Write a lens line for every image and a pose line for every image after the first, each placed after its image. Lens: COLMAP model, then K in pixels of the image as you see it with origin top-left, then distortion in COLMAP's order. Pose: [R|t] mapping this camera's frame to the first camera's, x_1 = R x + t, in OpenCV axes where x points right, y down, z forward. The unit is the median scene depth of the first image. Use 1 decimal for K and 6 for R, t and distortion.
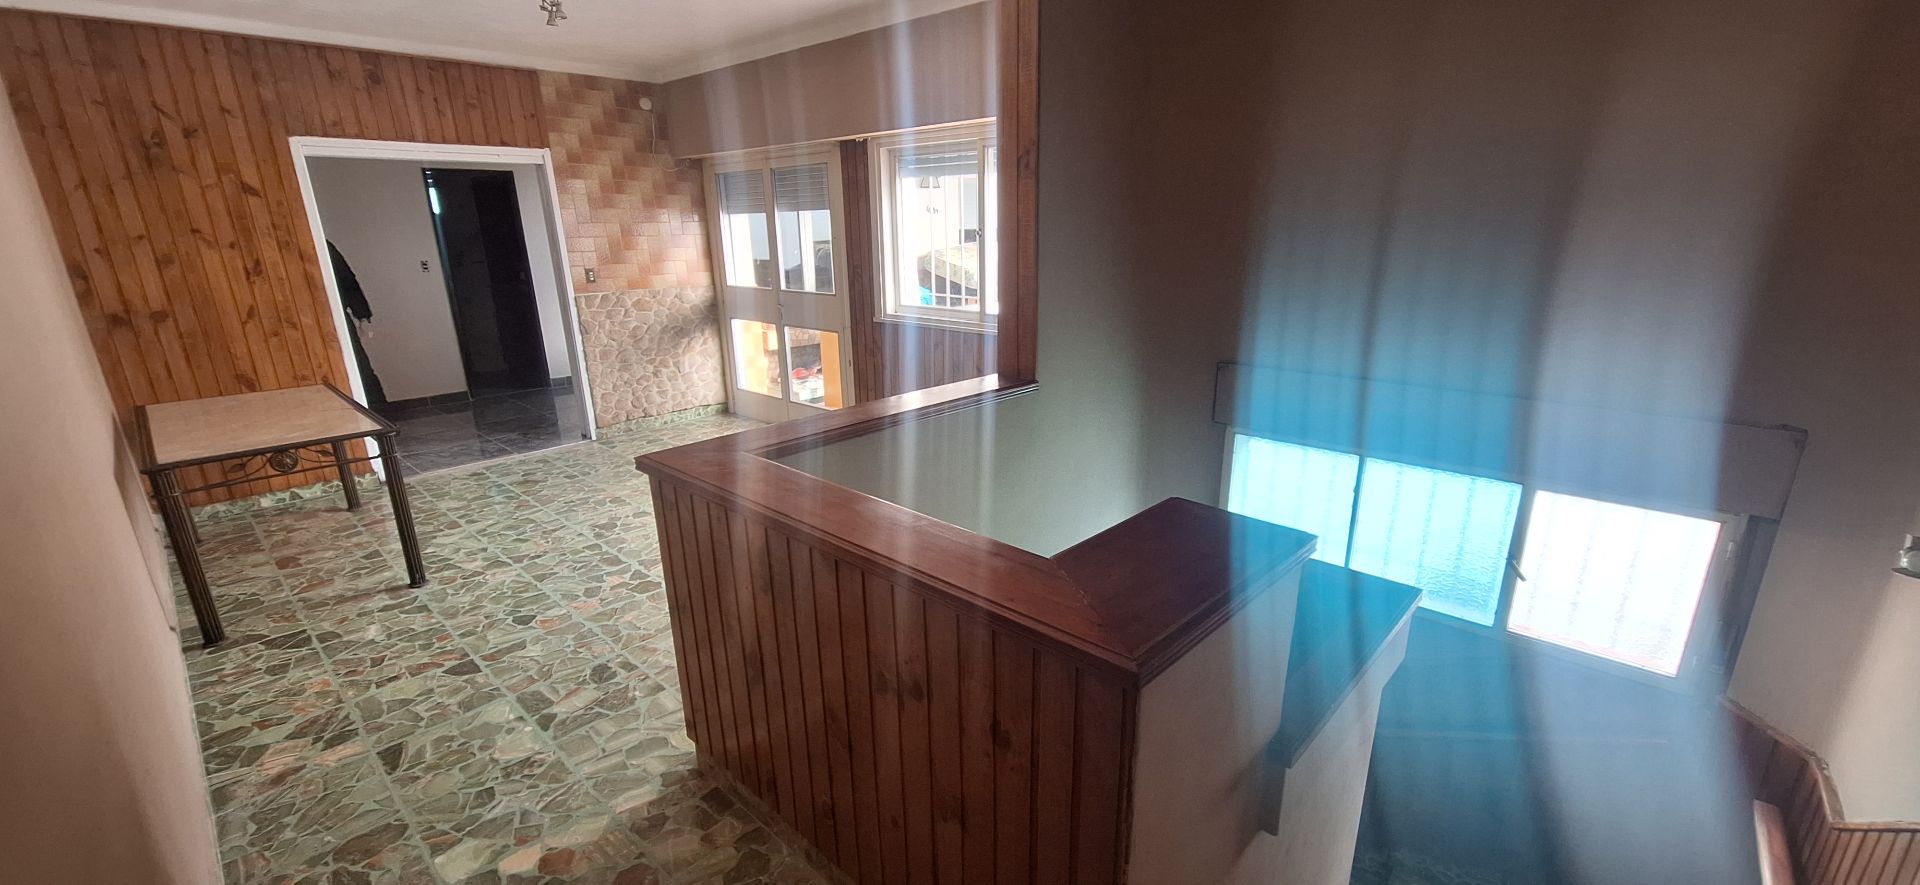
lens RADIAL K [[759.6, 0, 961.7], [0, 759.6, 449.0], [0, 0, 1]] dist [0.003987, 0.000183]
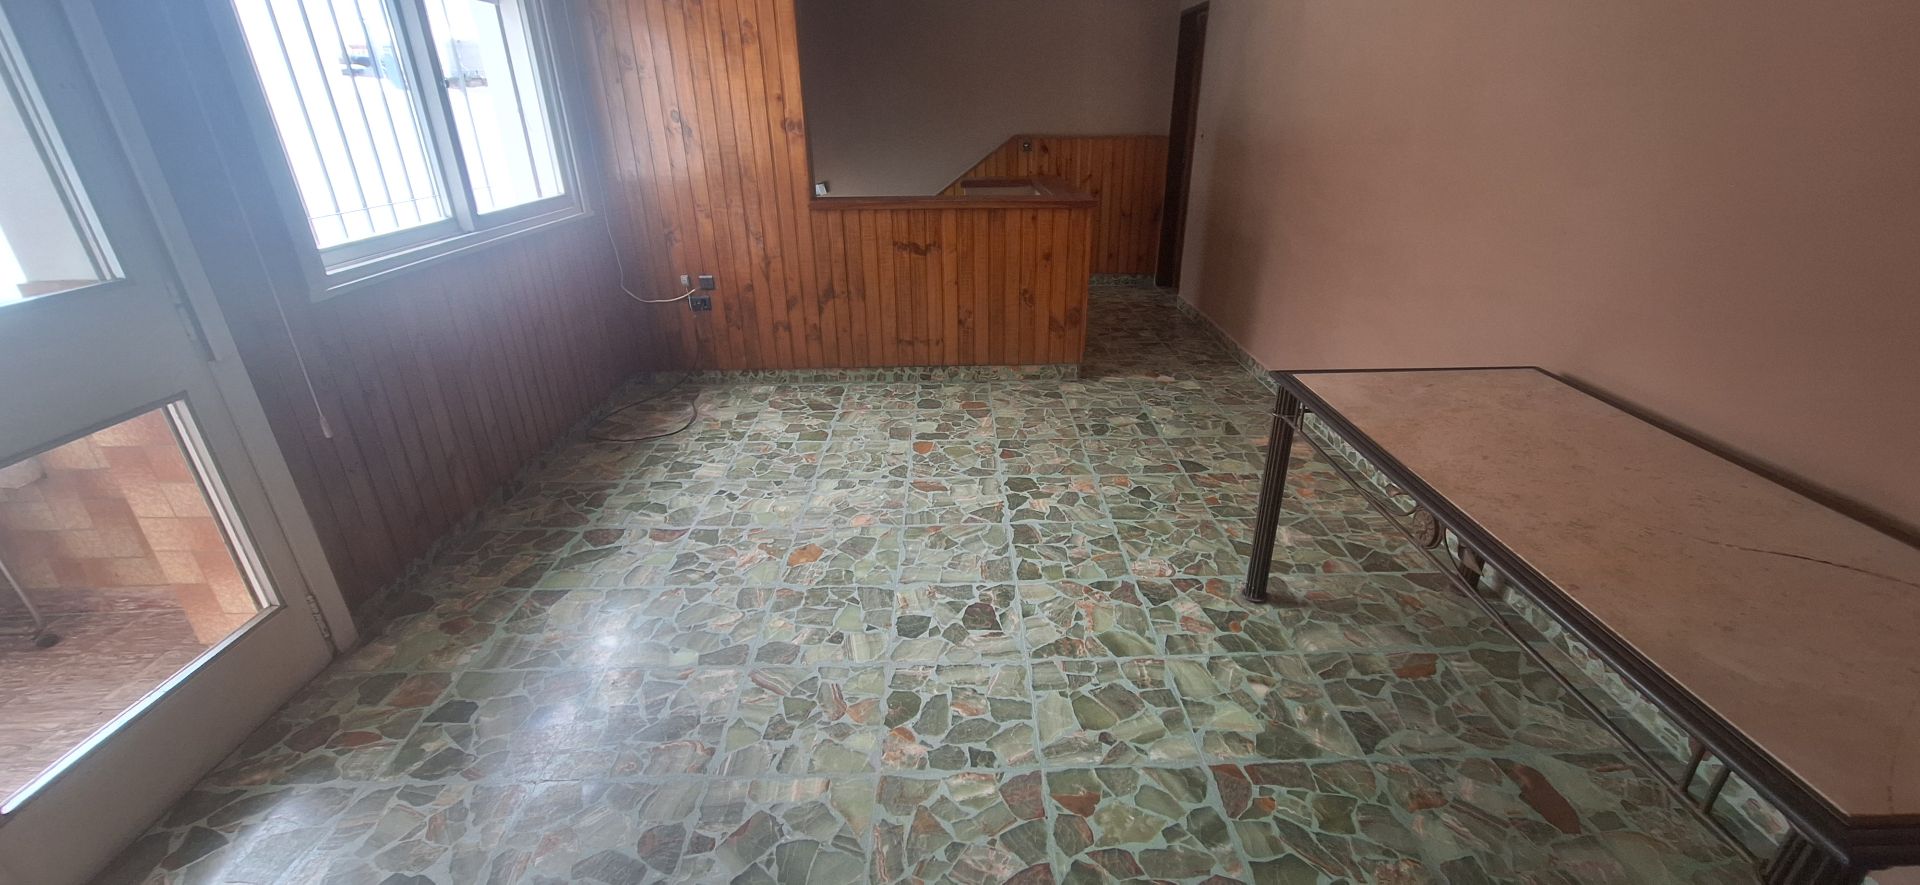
lens RADIAL K [[759.6, 0, 963.8], [0, 759.6, 444.1], [0, 0, 1]] dist [0.003987, 0.000183]
pose [[-0.690249, -0.276972, 0.668463, -1.047215], [0.225019, 0.795862, 0.562112, -0.423092], [-0.687693, 0.538414, -0.487020, 1.586830]]
